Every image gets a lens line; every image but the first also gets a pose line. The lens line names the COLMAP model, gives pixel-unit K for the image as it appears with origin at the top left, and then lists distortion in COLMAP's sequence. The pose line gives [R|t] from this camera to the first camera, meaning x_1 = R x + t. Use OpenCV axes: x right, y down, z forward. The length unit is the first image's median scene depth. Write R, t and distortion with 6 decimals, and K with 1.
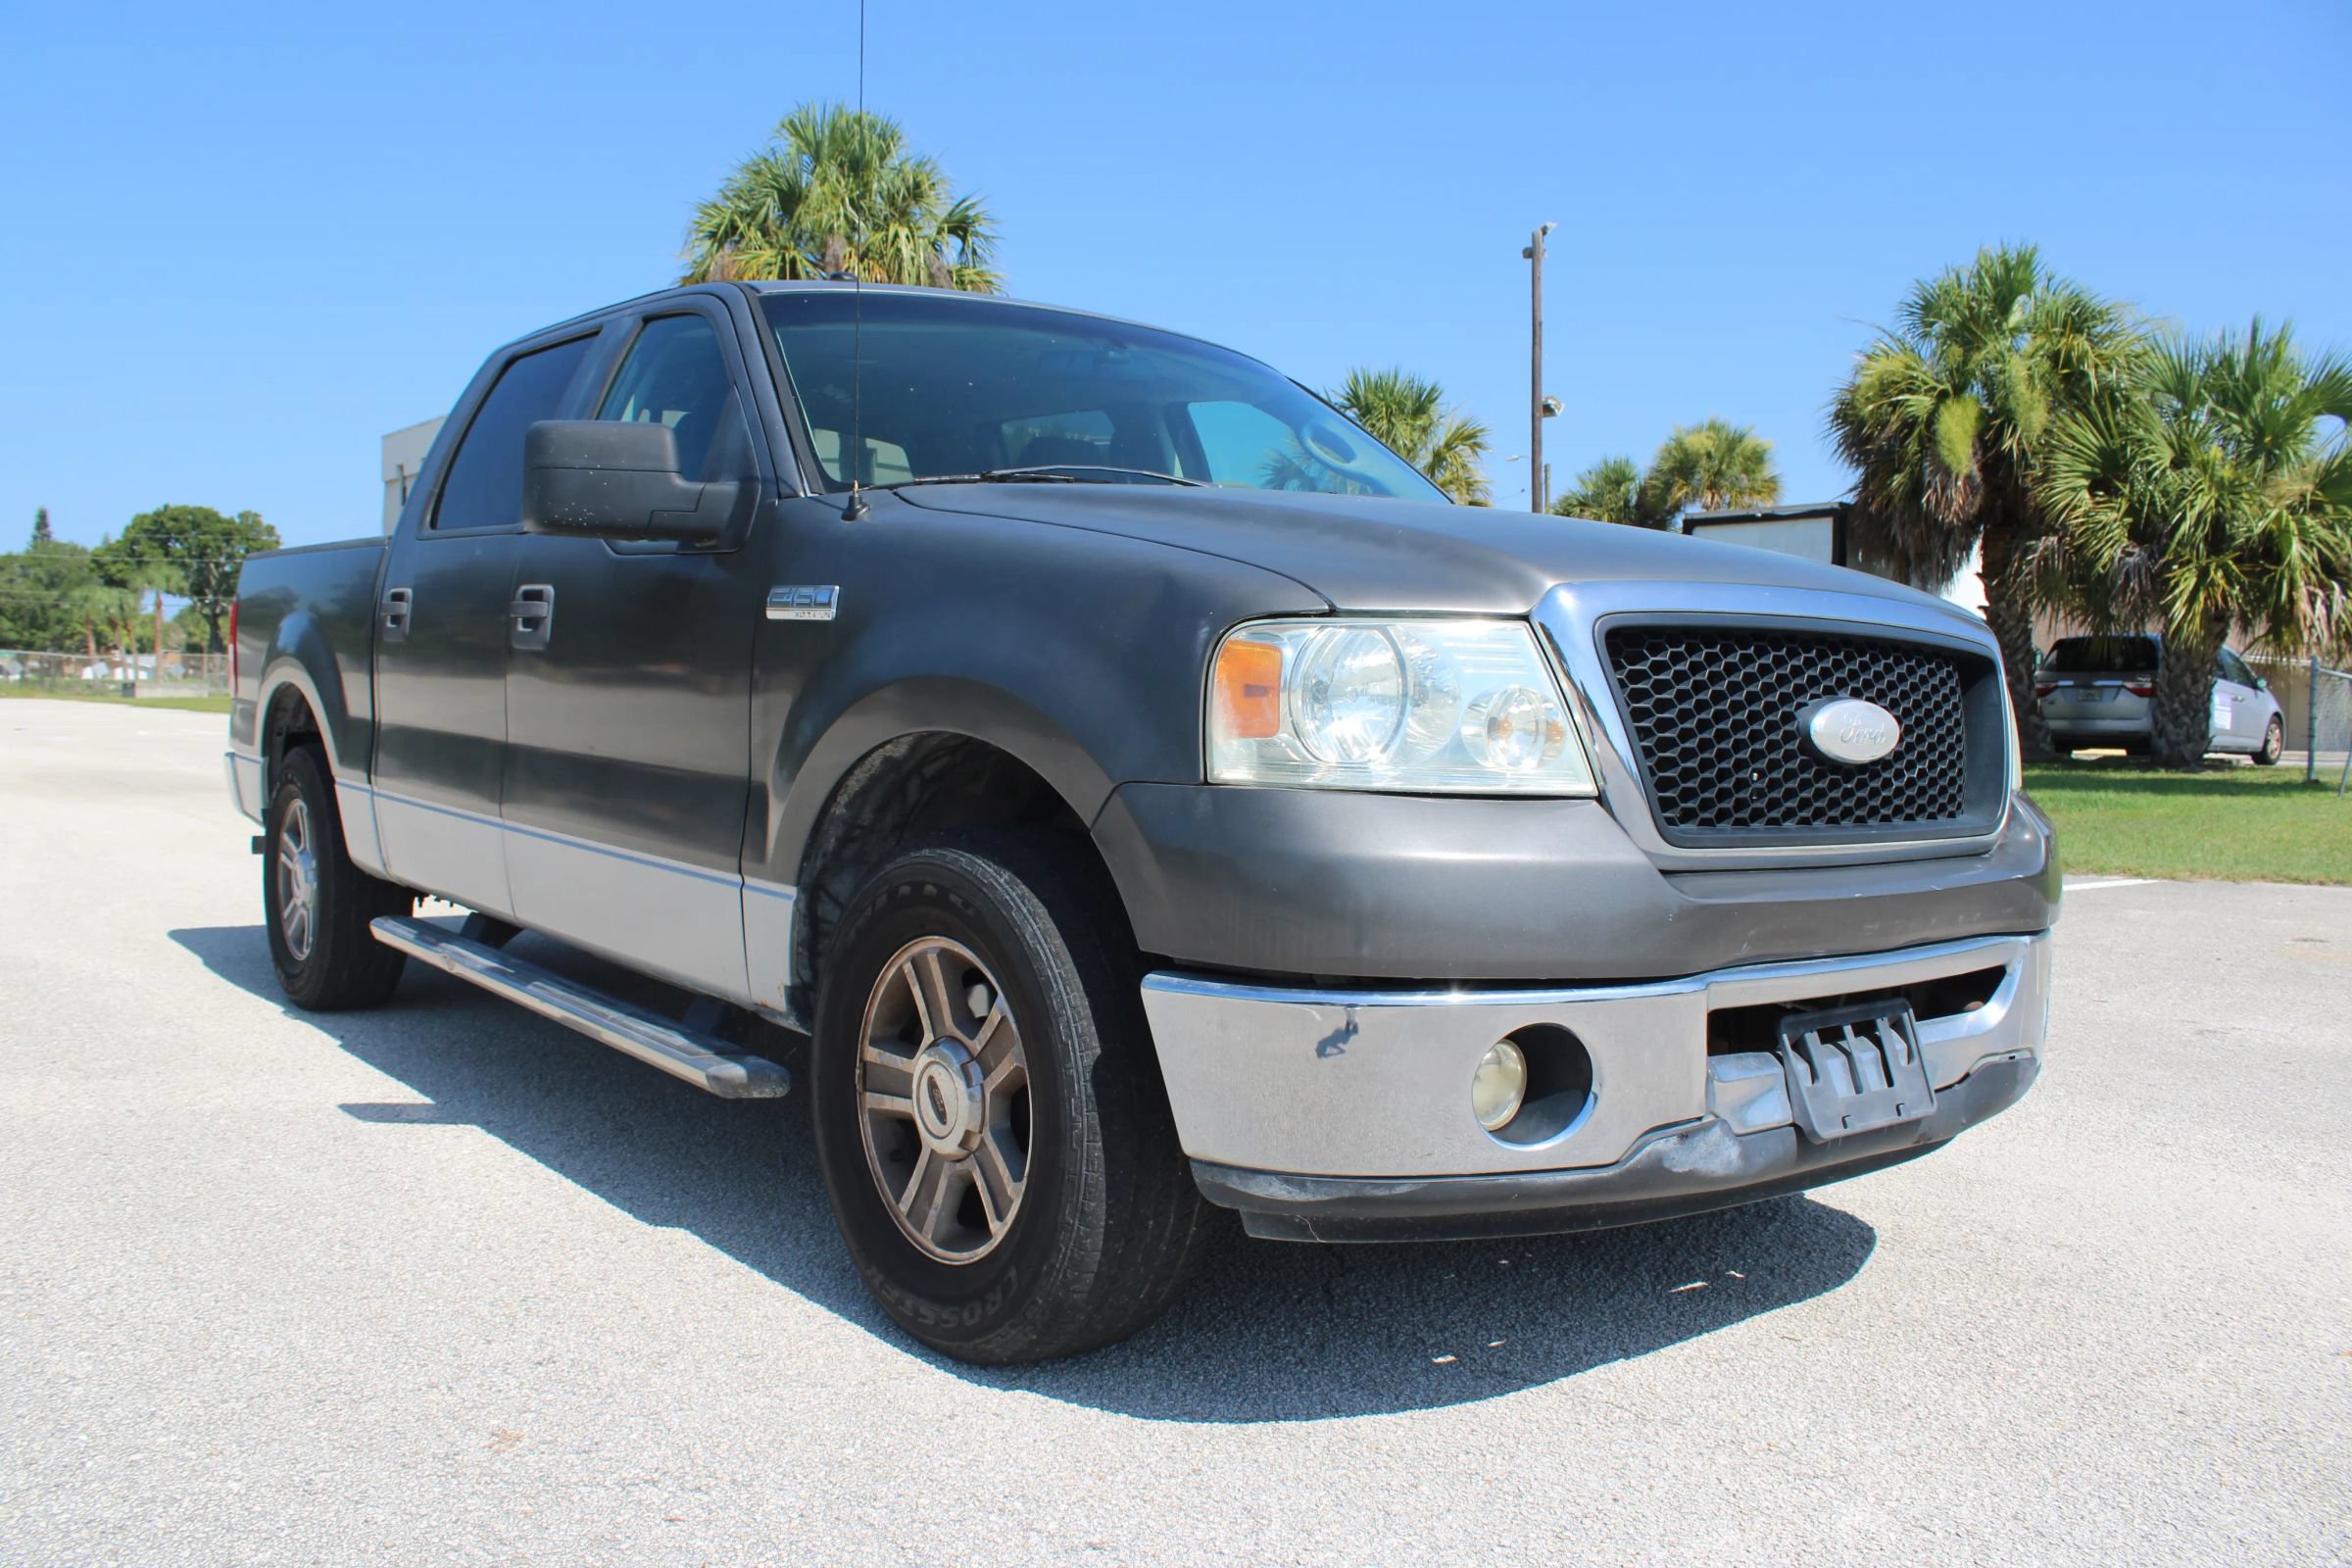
lens RADIAL K [[1945.0, 0, 1167.5], [0, 1945.0, 803.1], [0, 0, 1]] dist [-0.165621, 0.150768]
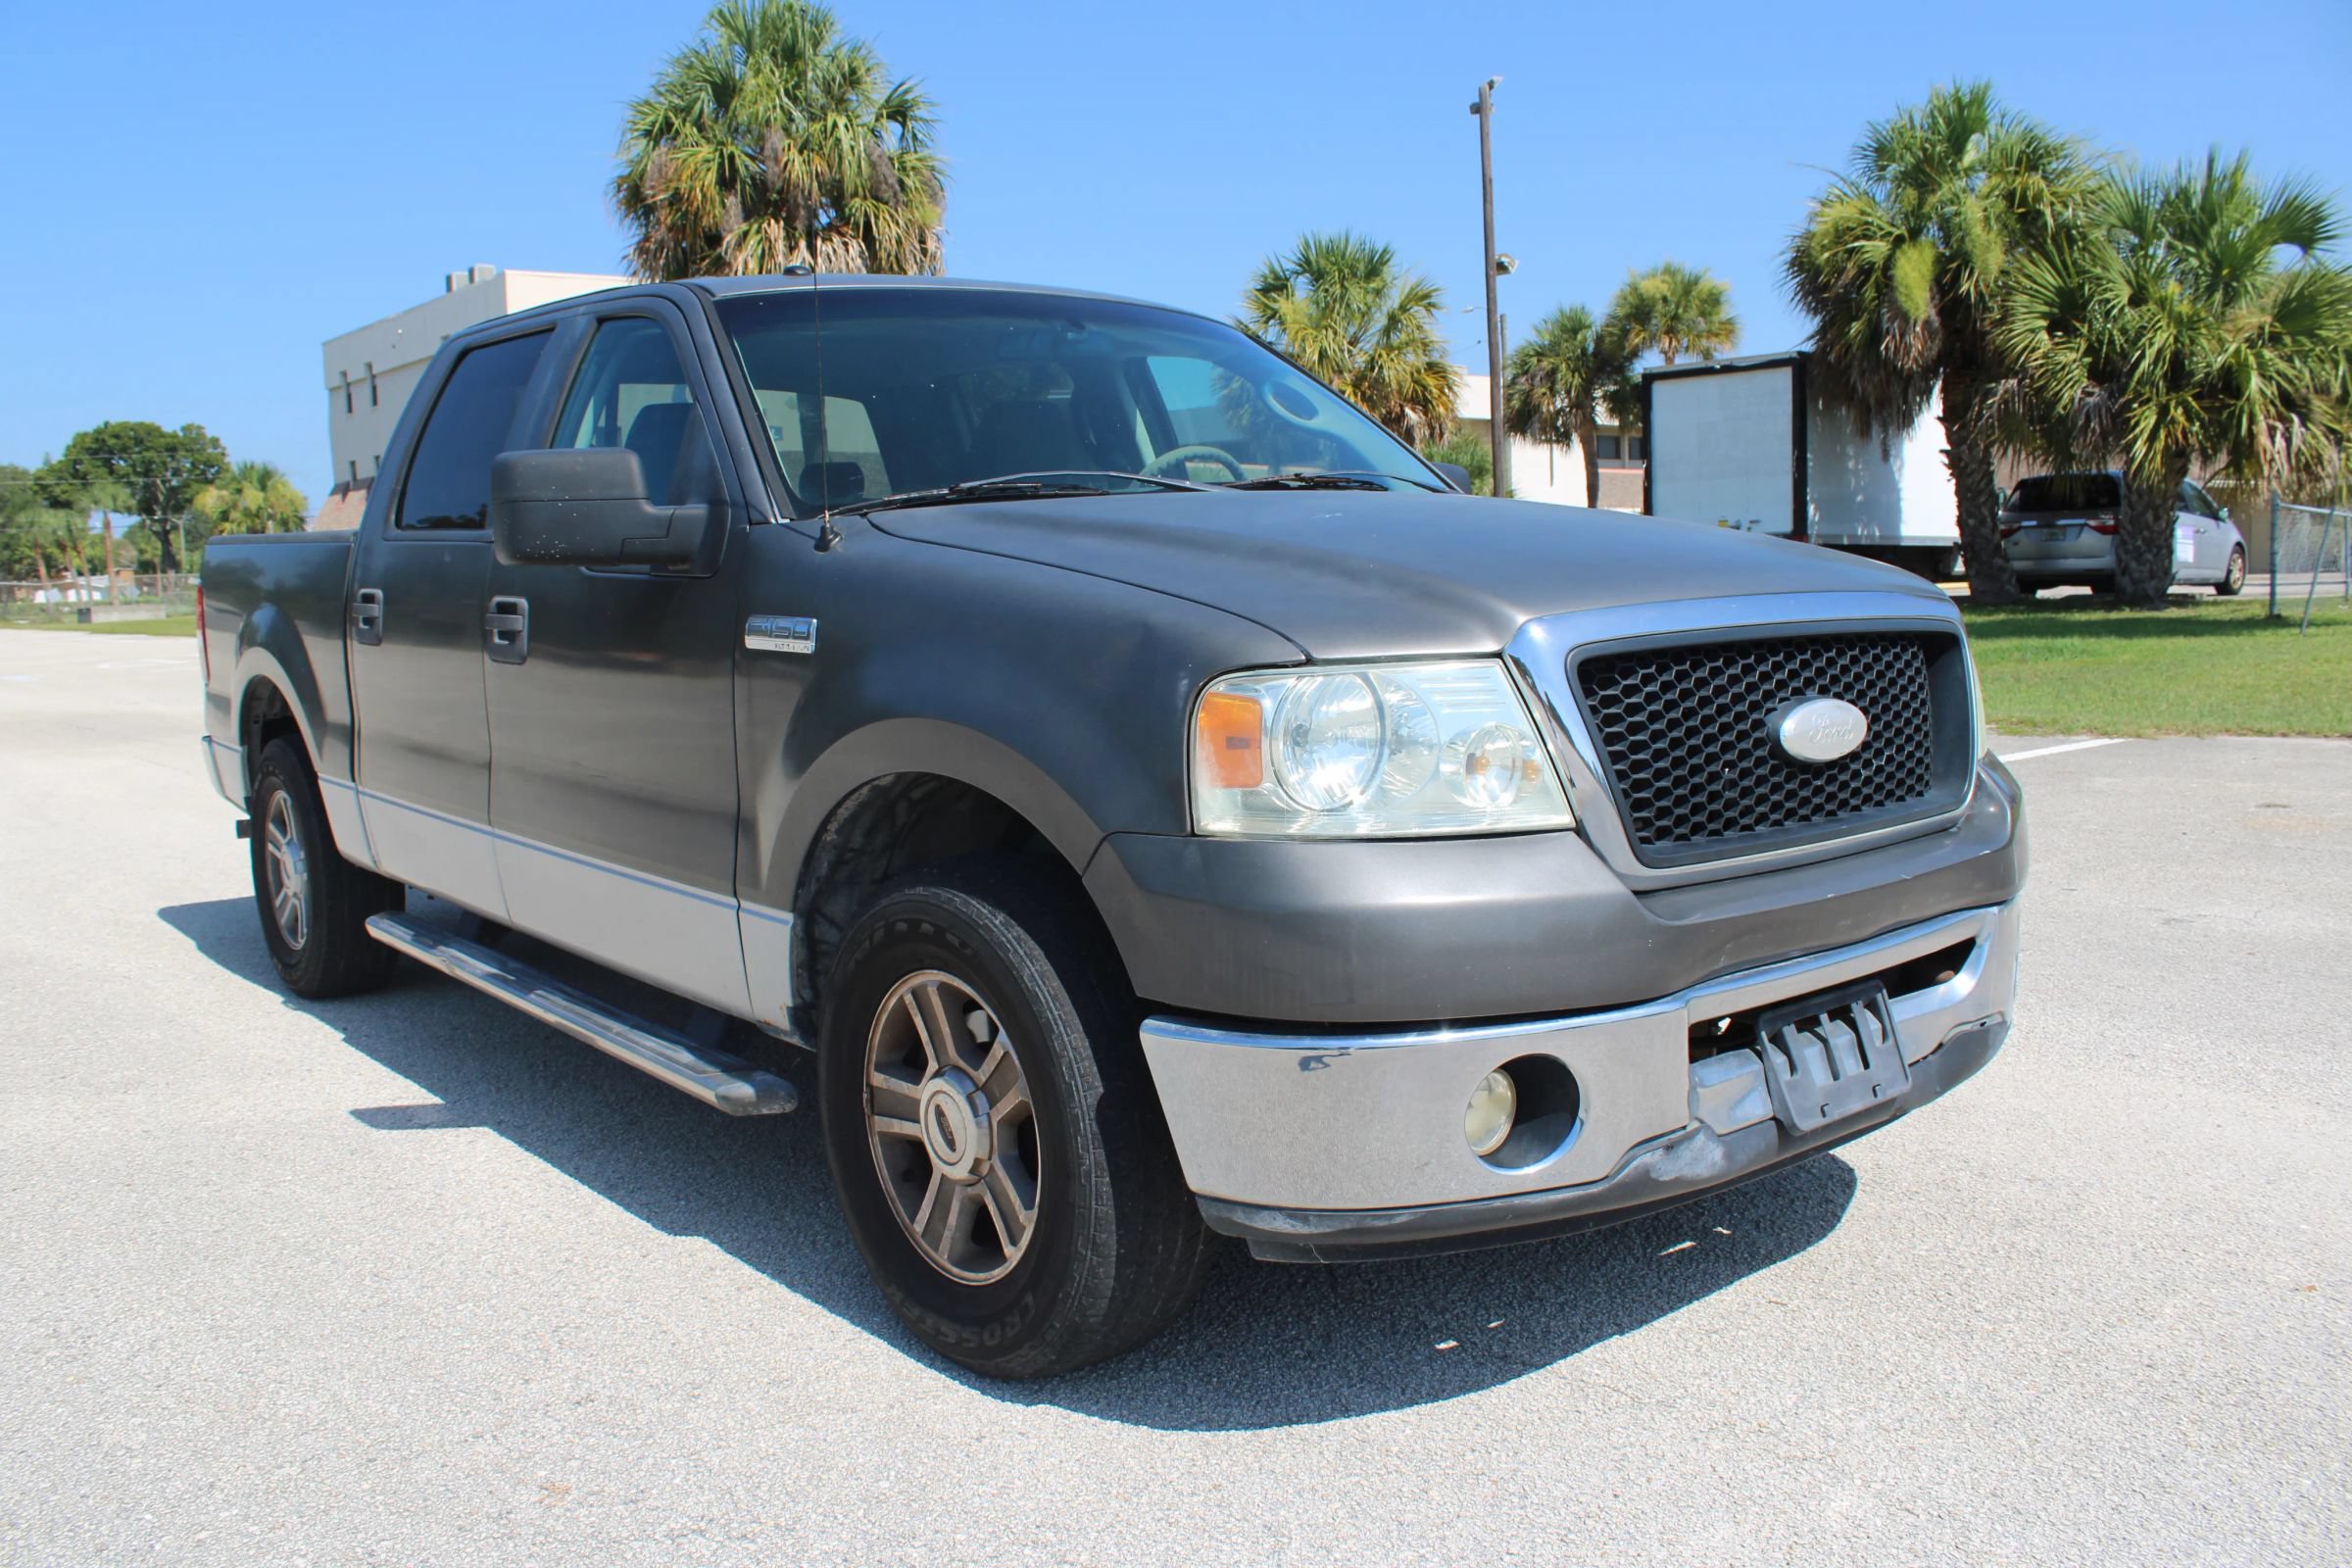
lens RADIAL K [[1945.0, 0, 1169.2], [0, 1945.0, 798.0], [0, 0, 1]] dist [-0.165621, 0.150768]
pose [[0.998602, -0.051176, 0.013196, -0.003980], [0.050139, 0.996315, 0.069594, -0.074717], [-0.016709, -0.068835, 0.997488, -0.014424]]
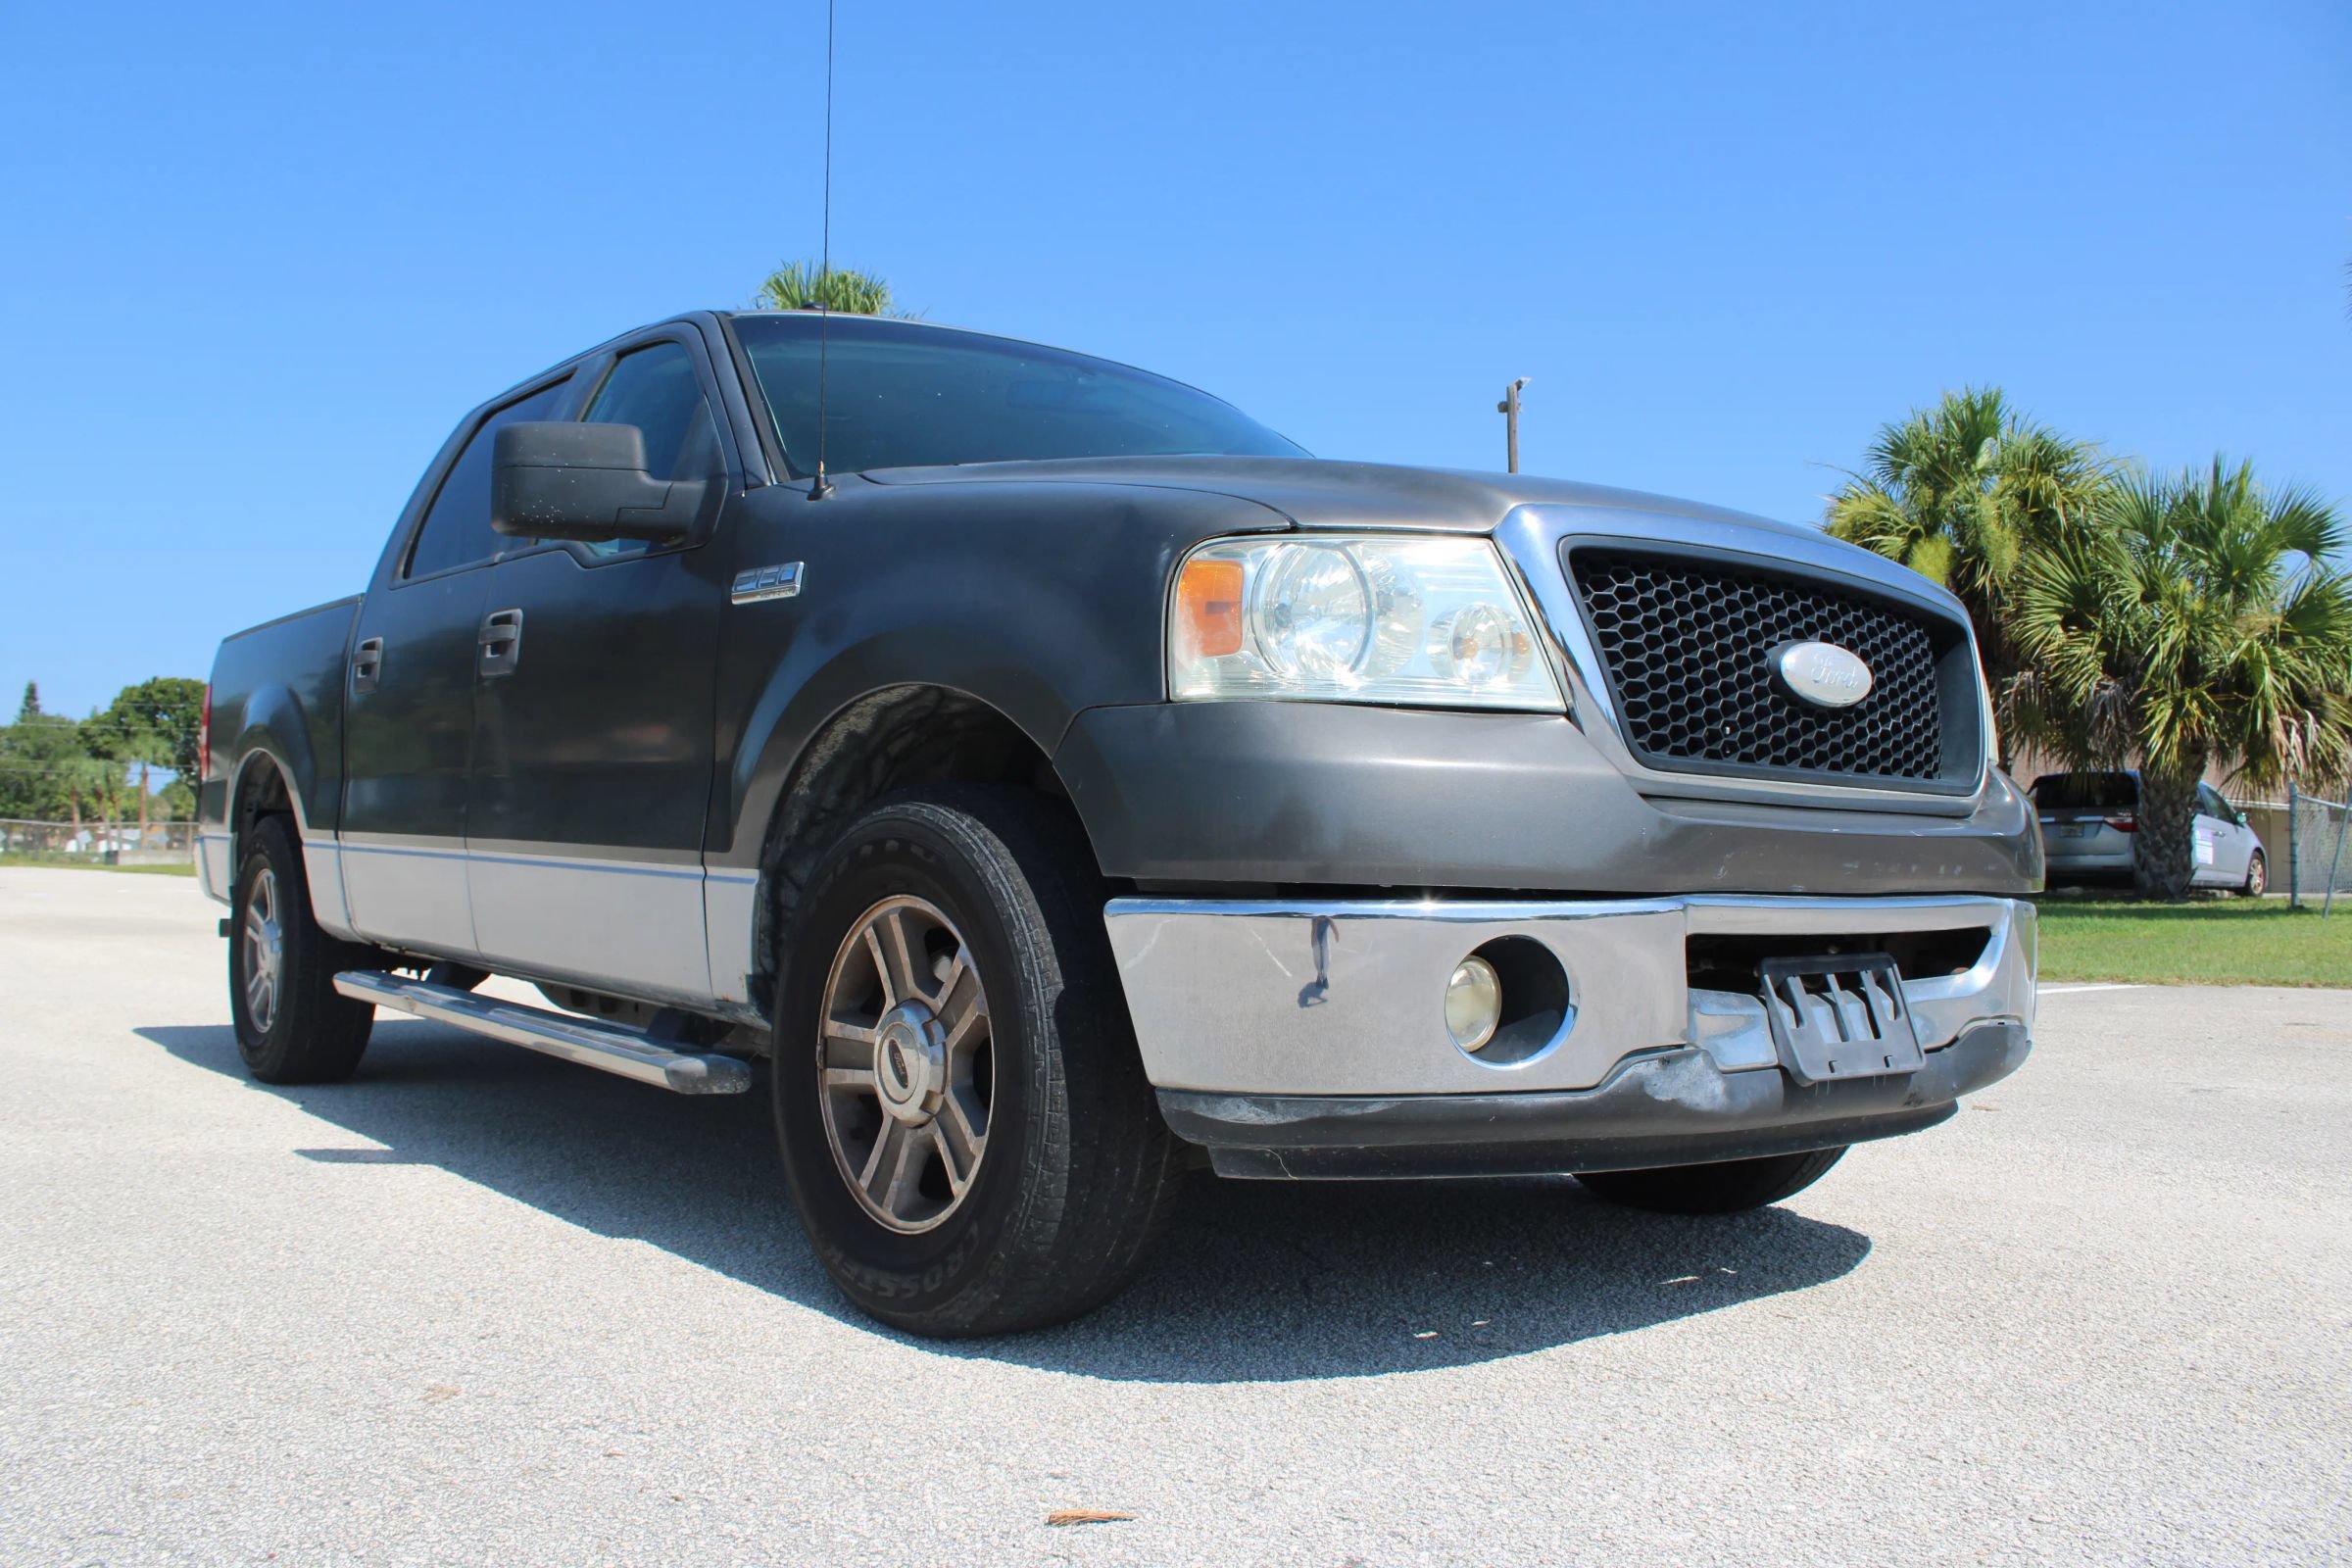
lens RADIAL K [[1945.0, 0, 1167.3], [0, 1945.0, 815.5], [0, 0, 1]] dist [-0.165621, 0.150768]
pose [[0.999940, -0.008043, 0.007379, 0.008450], [0.008632, 0.996454, -0.083690, 0.095566], [-0.006679, 0.083749, 0.996464, 0.017162]]
